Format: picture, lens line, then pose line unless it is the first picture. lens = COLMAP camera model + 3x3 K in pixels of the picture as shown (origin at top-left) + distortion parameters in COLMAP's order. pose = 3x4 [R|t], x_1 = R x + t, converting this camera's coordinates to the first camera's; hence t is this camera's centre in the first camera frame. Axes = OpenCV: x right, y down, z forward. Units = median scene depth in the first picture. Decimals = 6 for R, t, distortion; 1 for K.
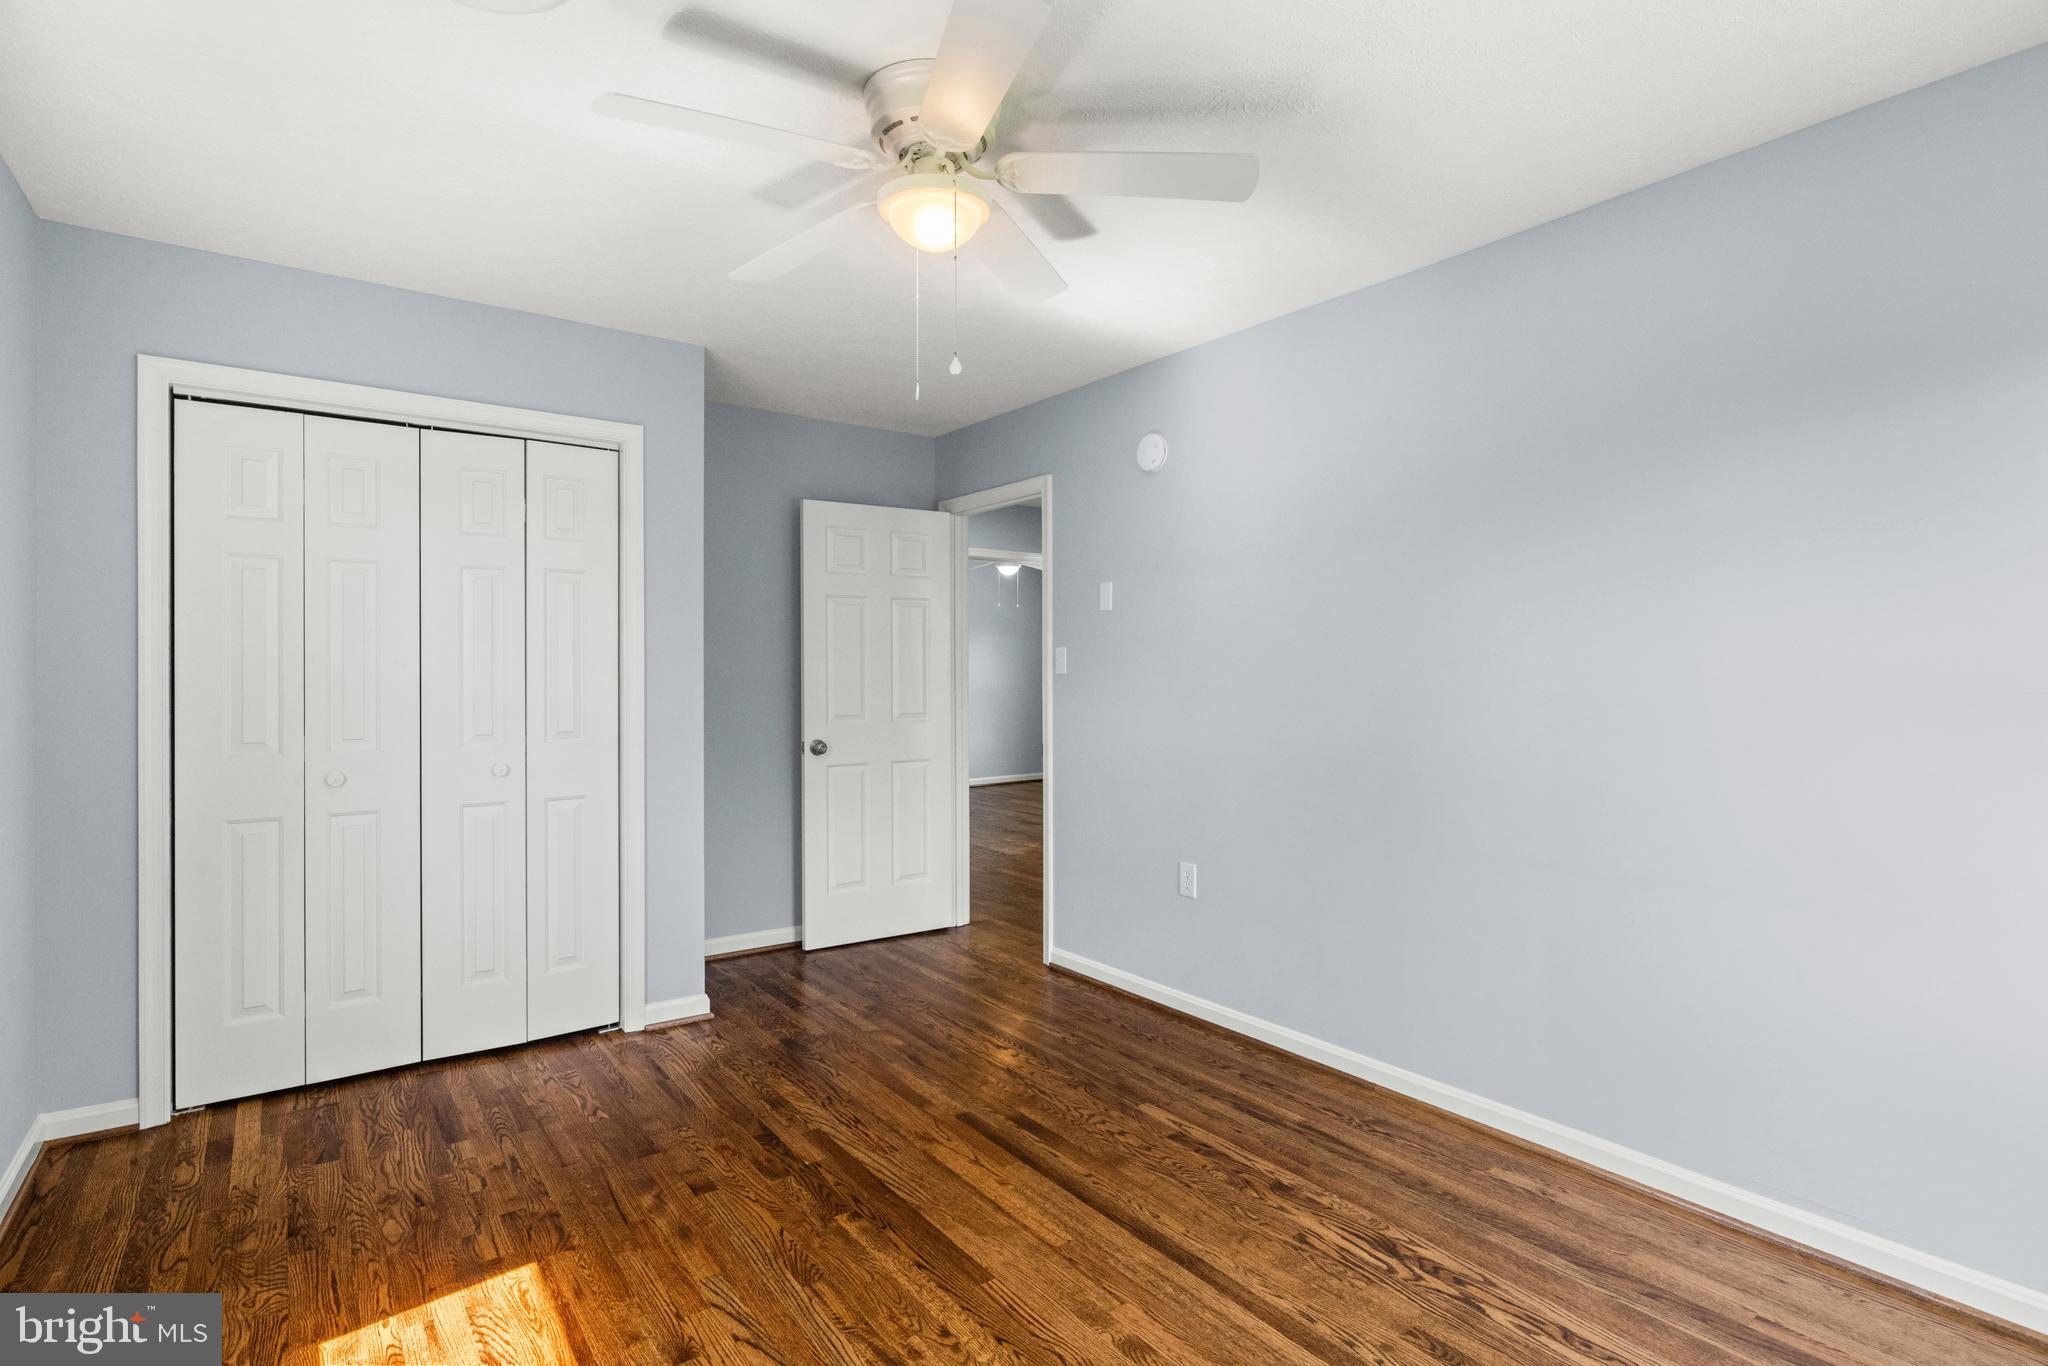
lens RADIAL K [[1045.1, 0, 1020.8], [0, 1045.1, 676.1], [0, 0, 1]] dist [-0.004847, 0.001601]
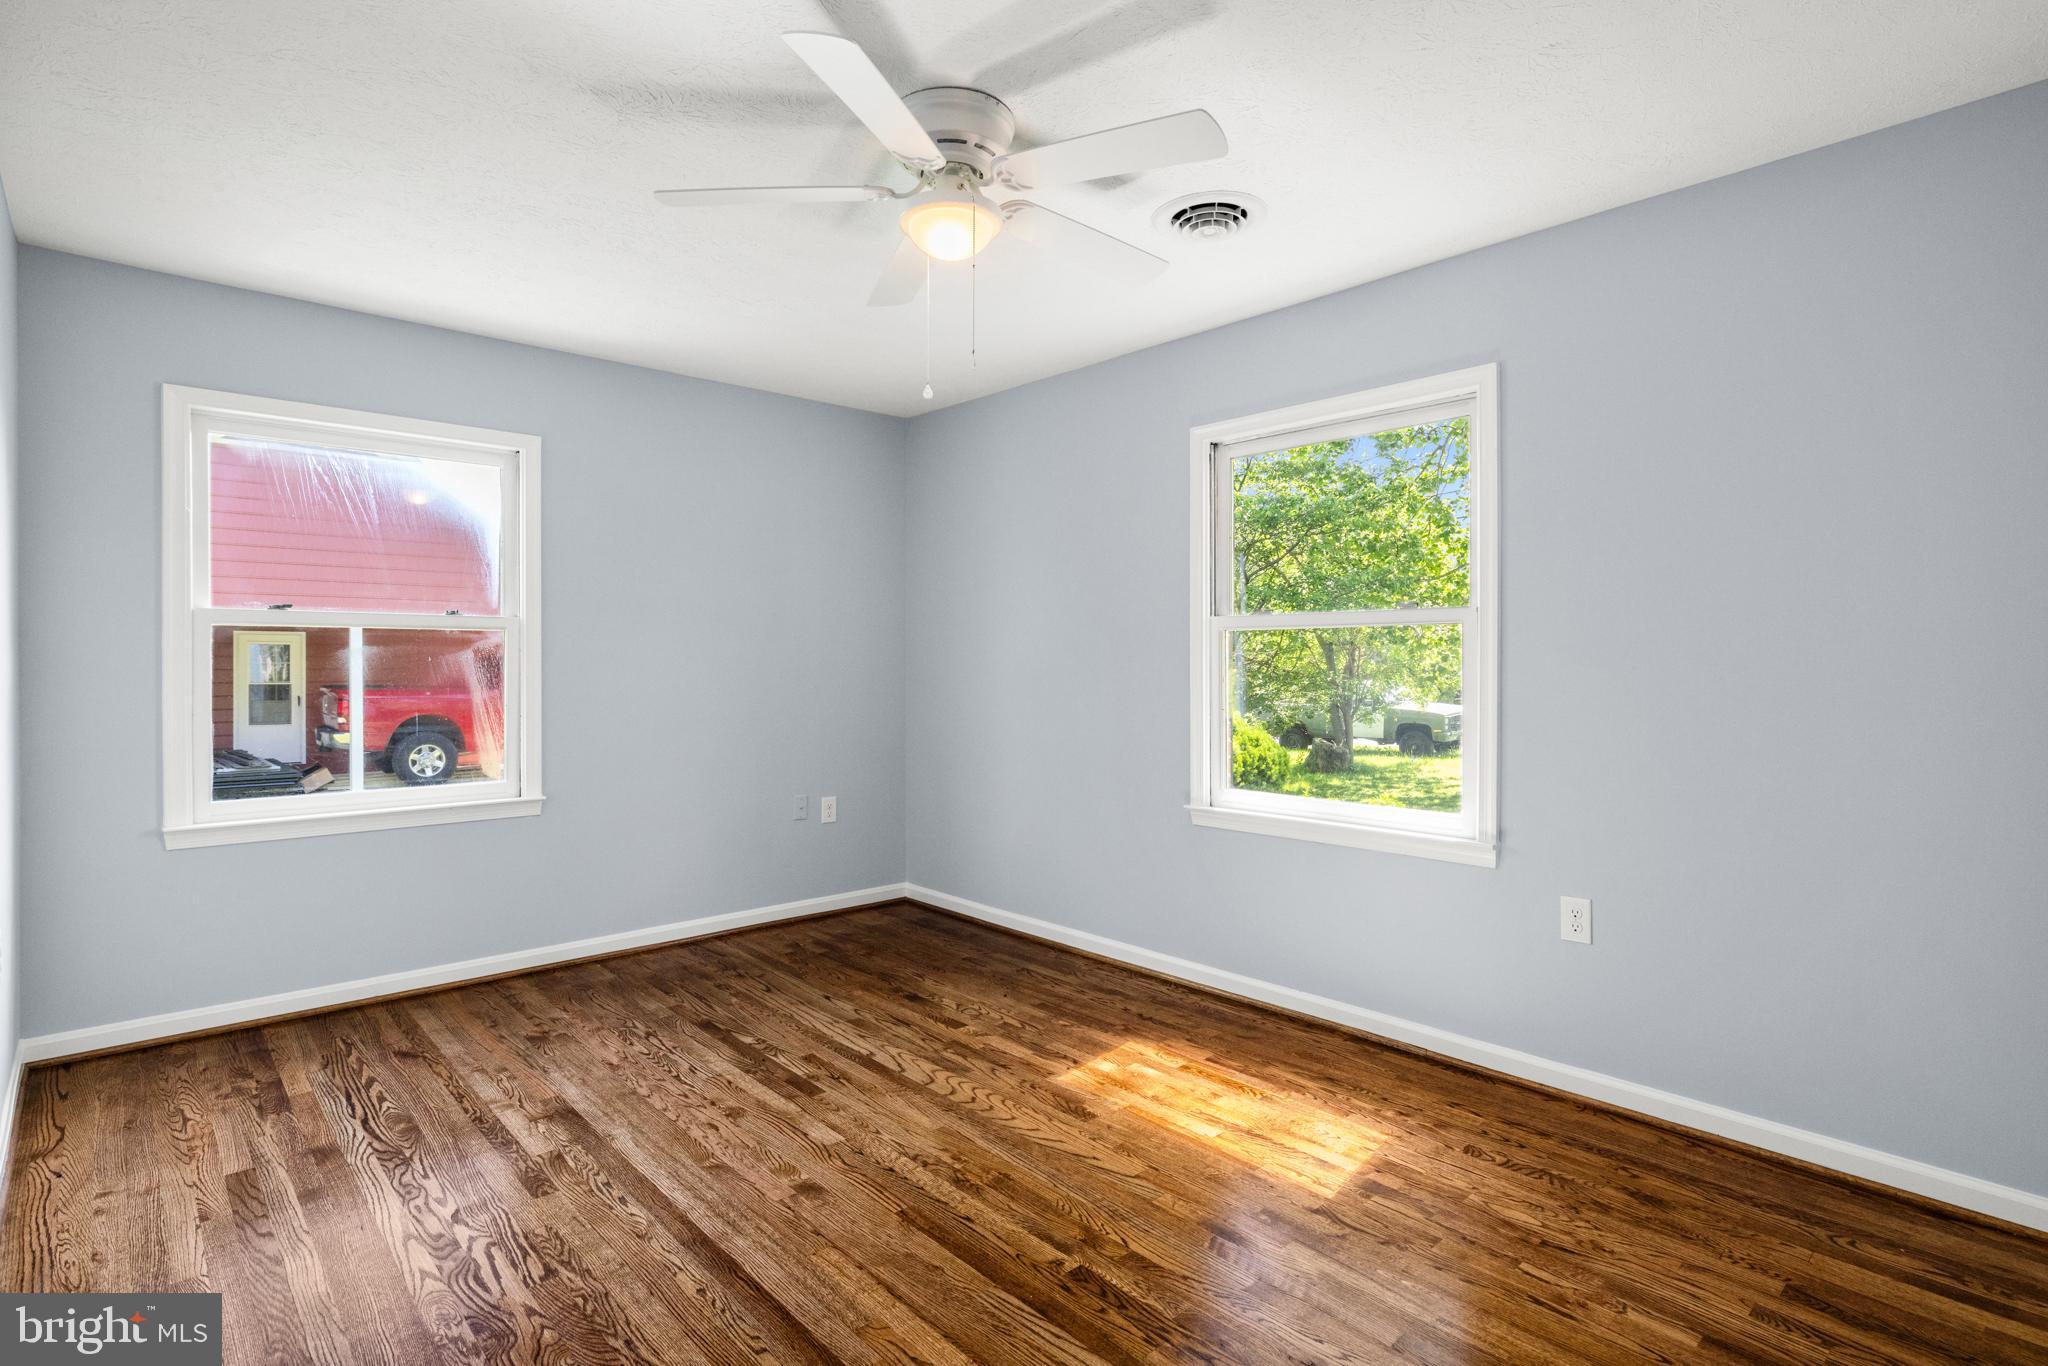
lens RADIAL K [[1045.1, 0, 1024.5], [0, 1045.1, 674.7], [0, 0, 1]] dist [-0.004847, 0.001601]
pose [[-0.994907, -0.000854, -0.100790, -0.045504], [-0.003014, 0.999769, 0.021283, 0.005353], [0.100748, 0.021479, -0.994680, 1.917599]]
